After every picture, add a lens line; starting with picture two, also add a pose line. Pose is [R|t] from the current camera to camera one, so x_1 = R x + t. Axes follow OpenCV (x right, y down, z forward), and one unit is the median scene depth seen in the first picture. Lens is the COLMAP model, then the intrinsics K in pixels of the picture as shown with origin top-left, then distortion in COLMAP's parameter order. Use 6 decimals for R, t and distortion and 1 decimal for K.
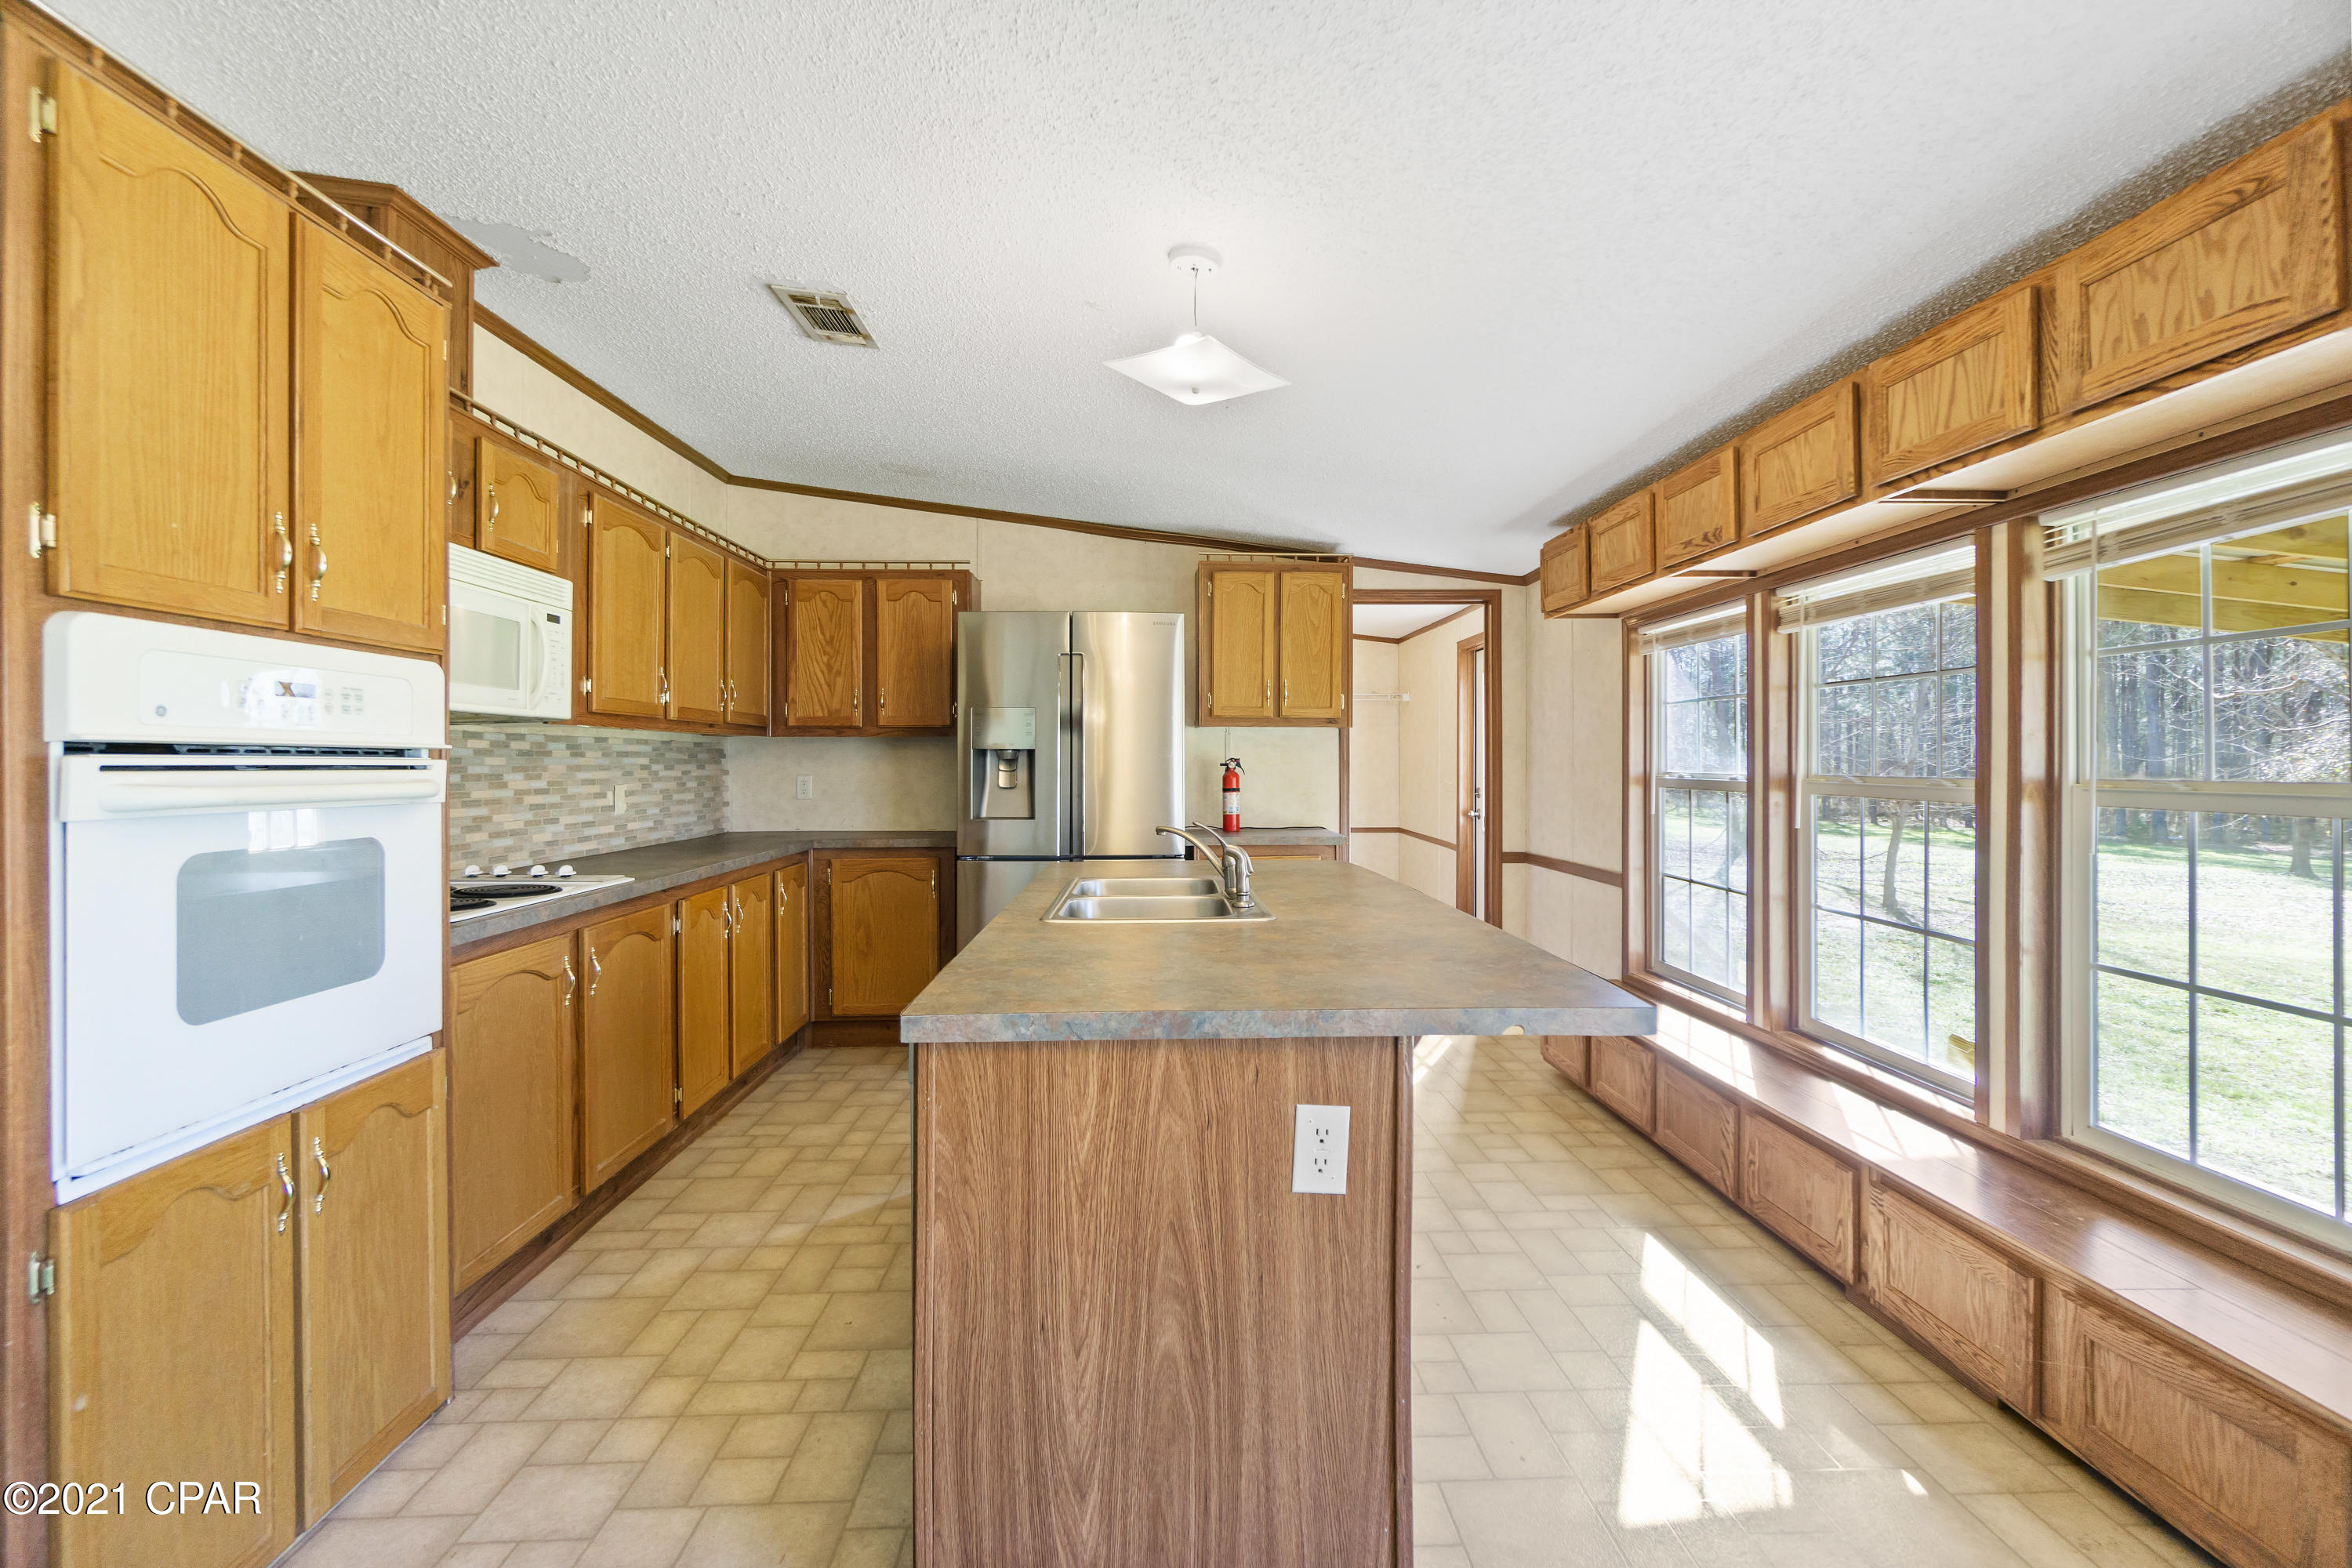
lens RADIAL K [[1067.2, 0, 1176.0], [0, 1067.2, 784.0], [0, 0, 1]] dist [-0.001493, -0.000389]
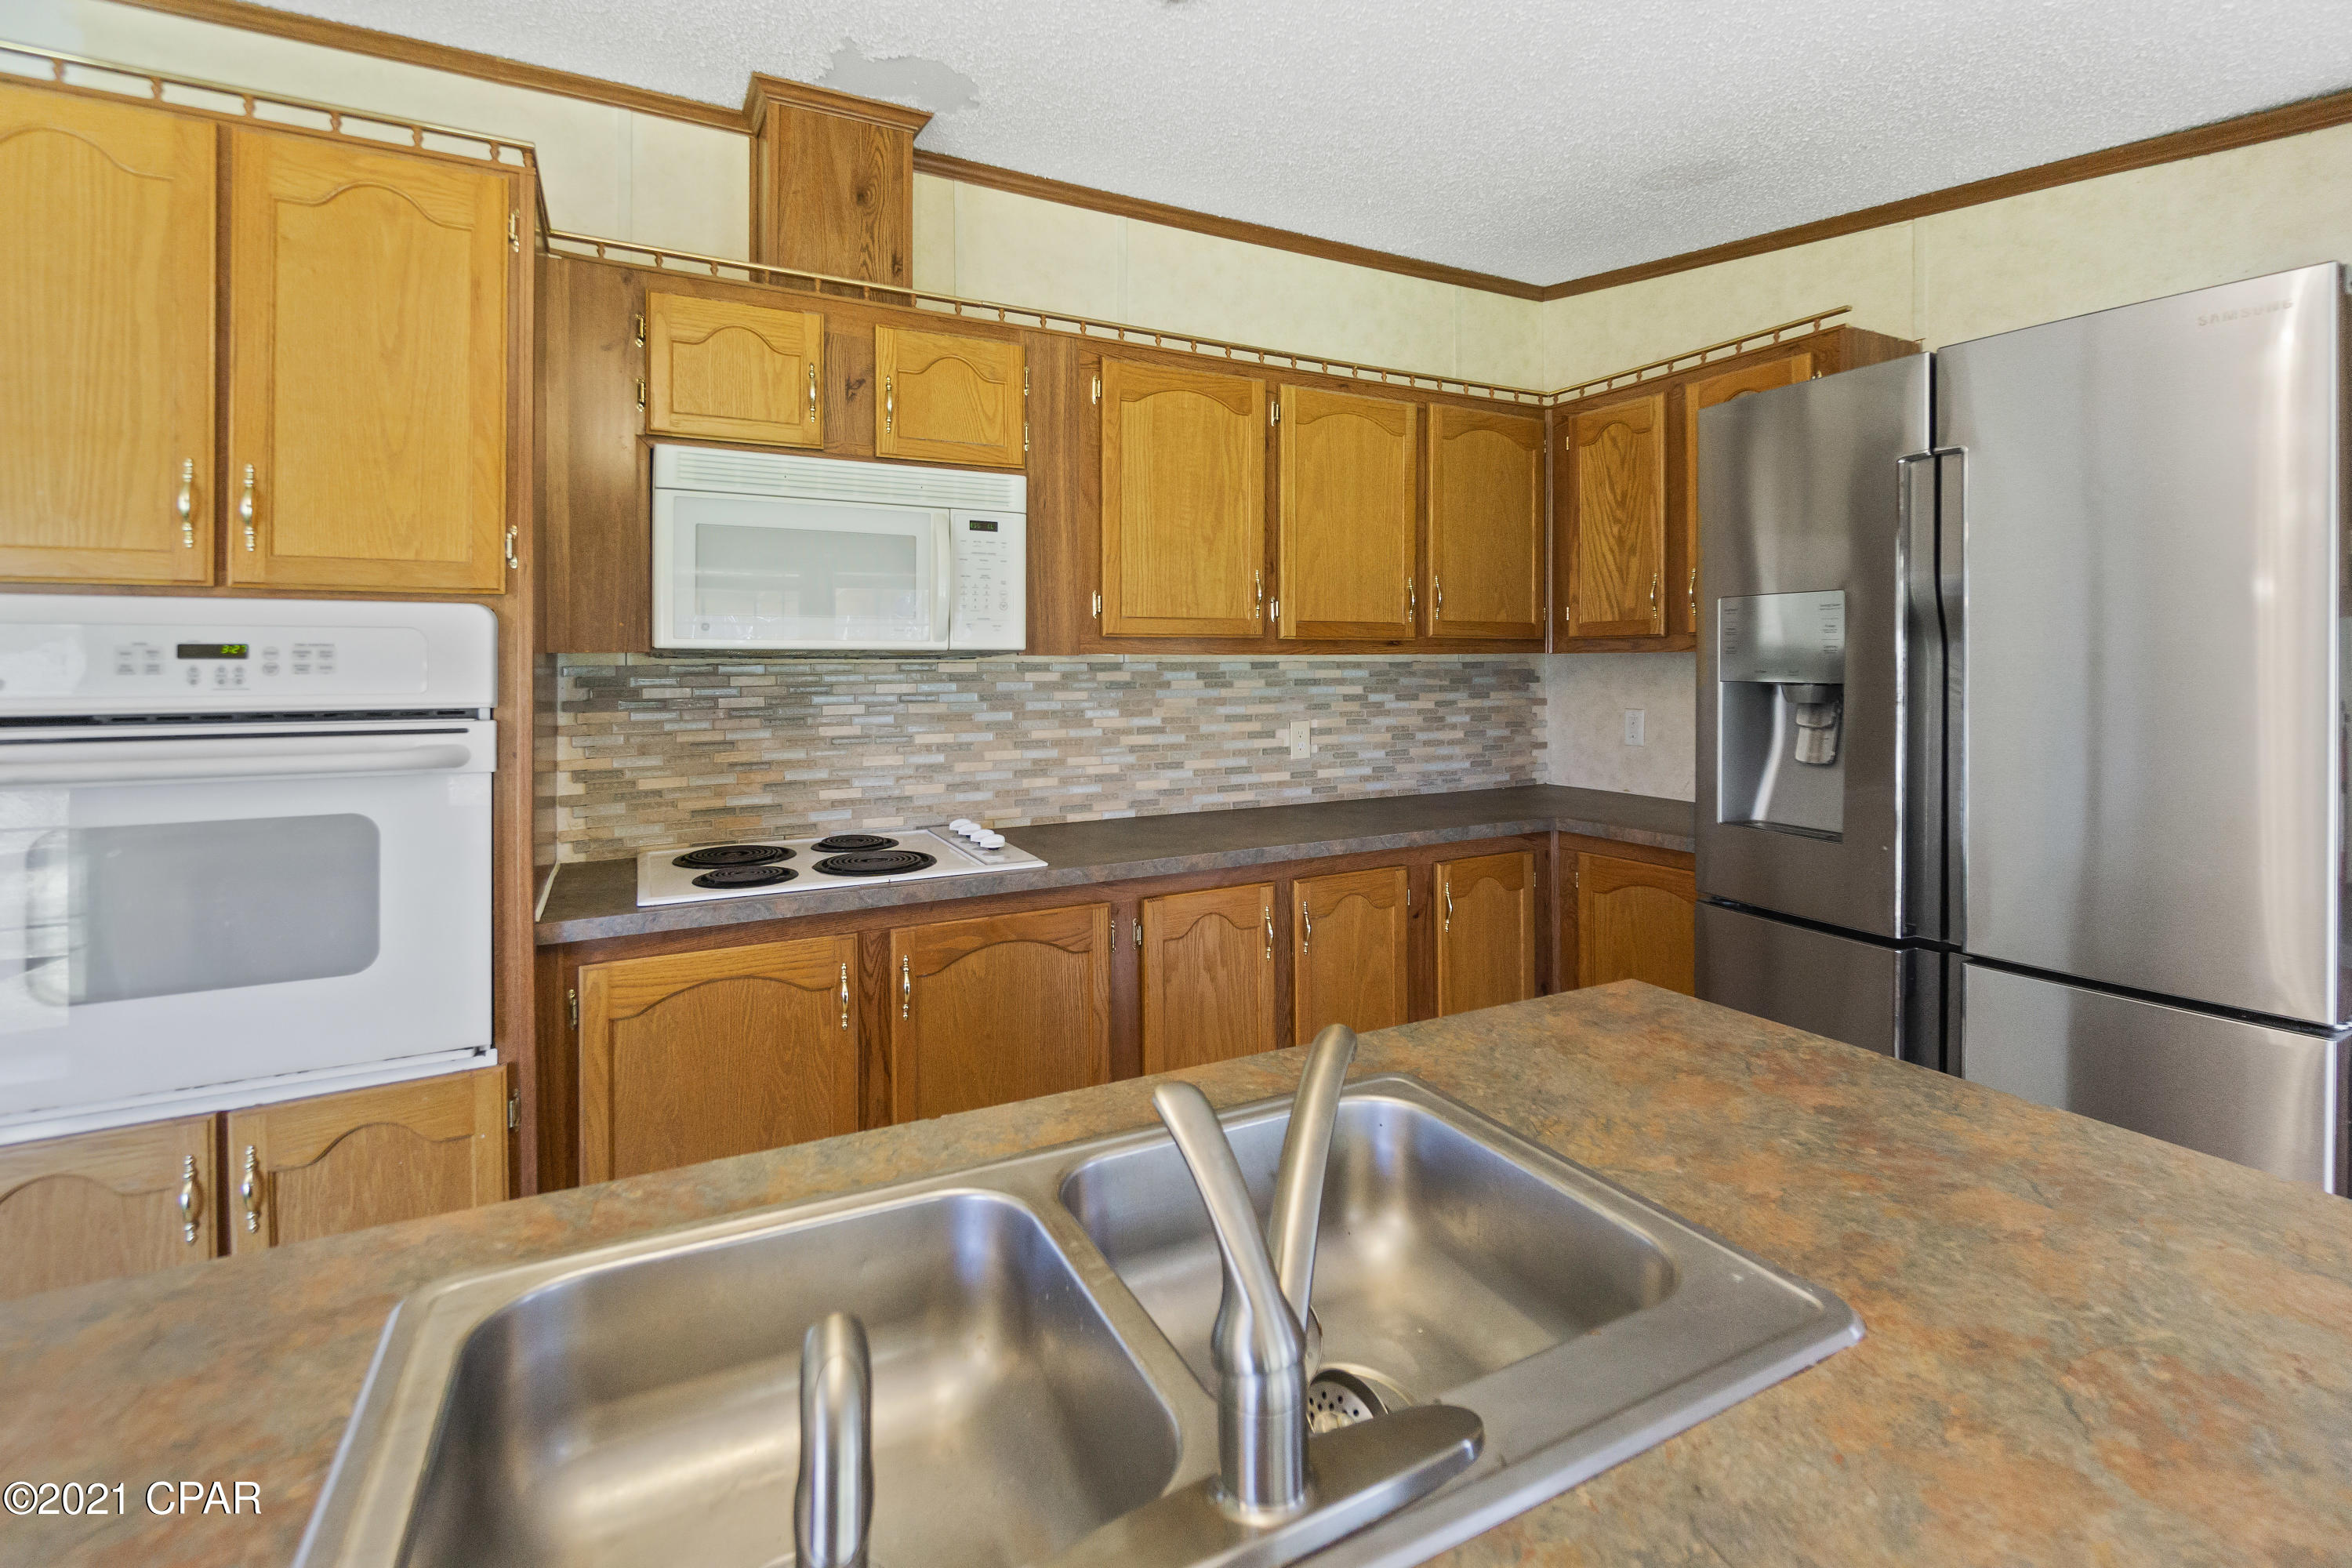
lens RADIAL K [[1058.9, 0, 1183.2], [0, 1058.9, 669.8], [0, 0, 1]] dist [-0.001294, 0.000011]
pose [[0.431483, 0.005982, -0.902101, 0.155330], [-0.013730, 0.999906, 0.000064, -0.037731], [0.902016, 0.012358, 0.431525, 0.611131]]
